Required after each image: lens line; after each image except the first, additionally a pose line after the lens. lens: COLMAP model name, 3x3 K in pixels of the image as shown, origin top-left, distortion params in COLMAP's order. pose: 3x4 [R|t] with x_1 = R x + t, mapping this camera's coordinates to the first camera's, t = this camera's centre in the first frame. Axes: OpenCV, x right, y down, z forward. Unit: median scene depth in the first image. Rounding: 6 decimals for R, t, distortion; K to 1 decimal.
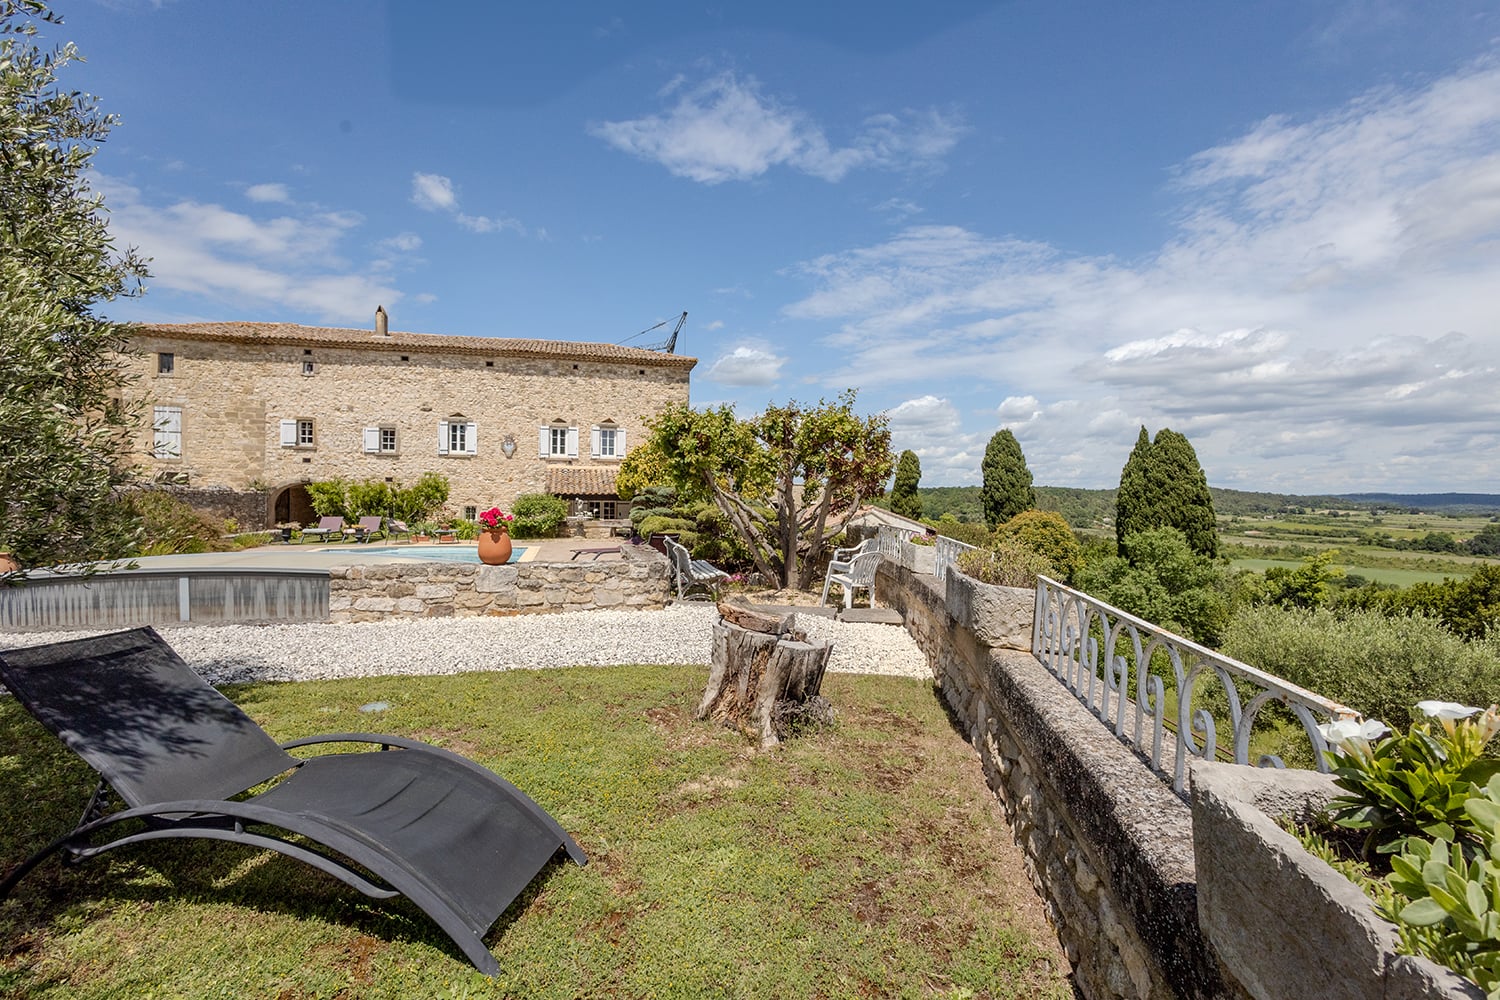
lens RADIAL K [[712.9, 0, 752.8], [0, 712.9, 497.6], [0, 0, 1]] dist [0.032027, -0.005241]
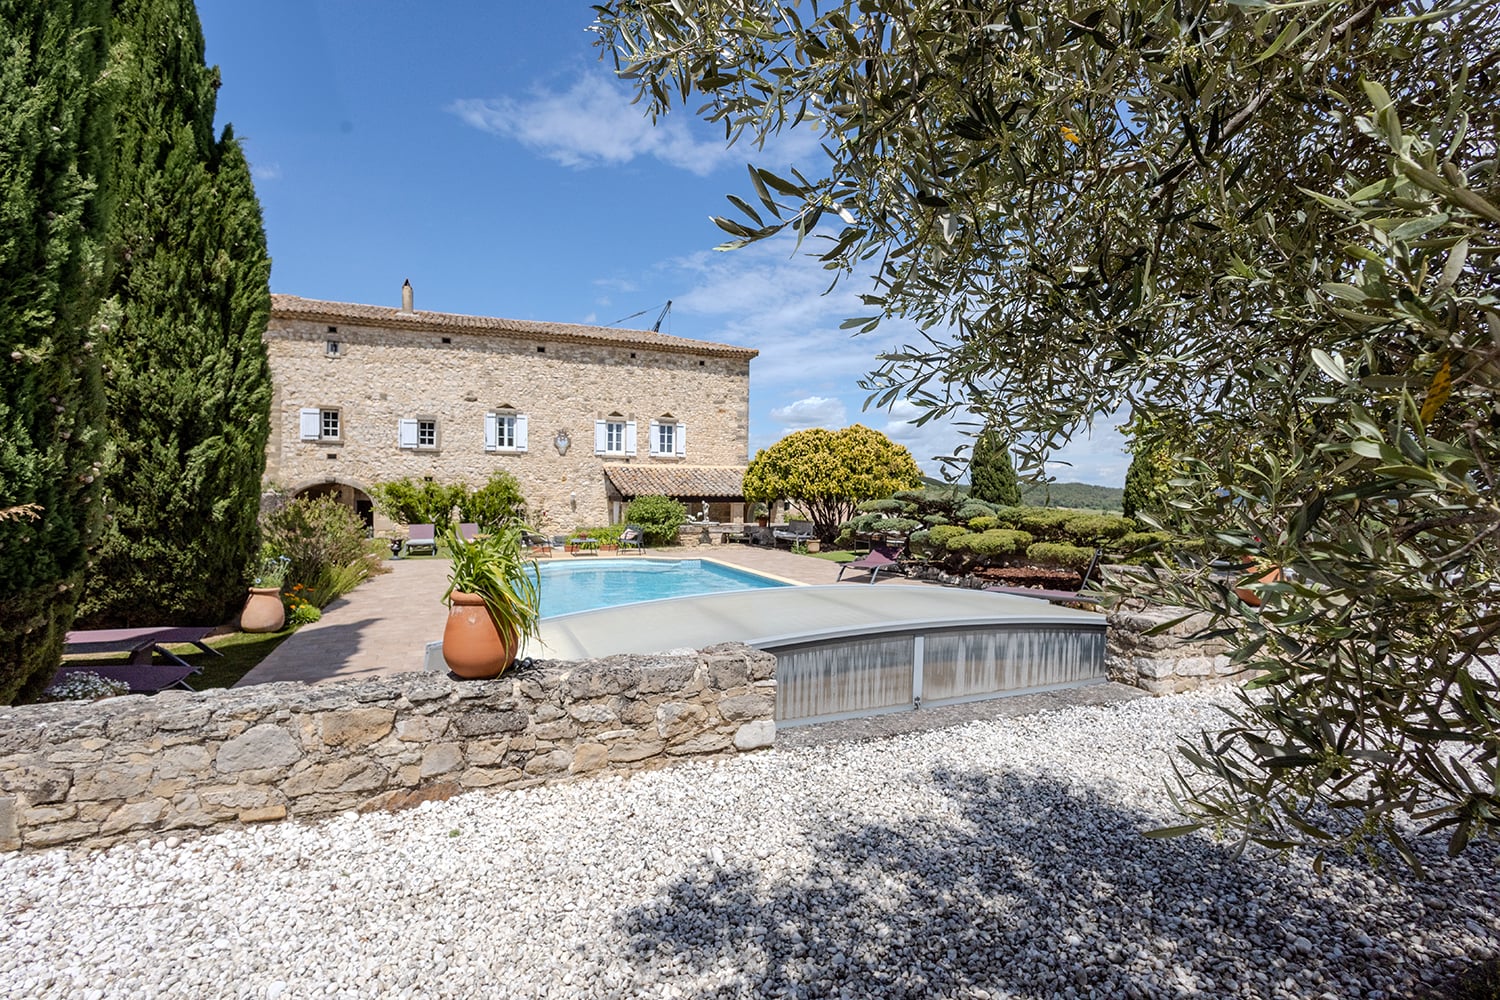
lens RADIAL K [[712.9, 0, 762.5], [0, 712.9, 500.8], [0, 0, 1]] dist [0.032027, -0.005241]
pose [[0.988585, -0.003536, 0.150622, -0.236207], [0.002128, 0.999953, 0.009508, -0.006232], [-0.150648, -0.009079, 0.988546, 0.077102]]
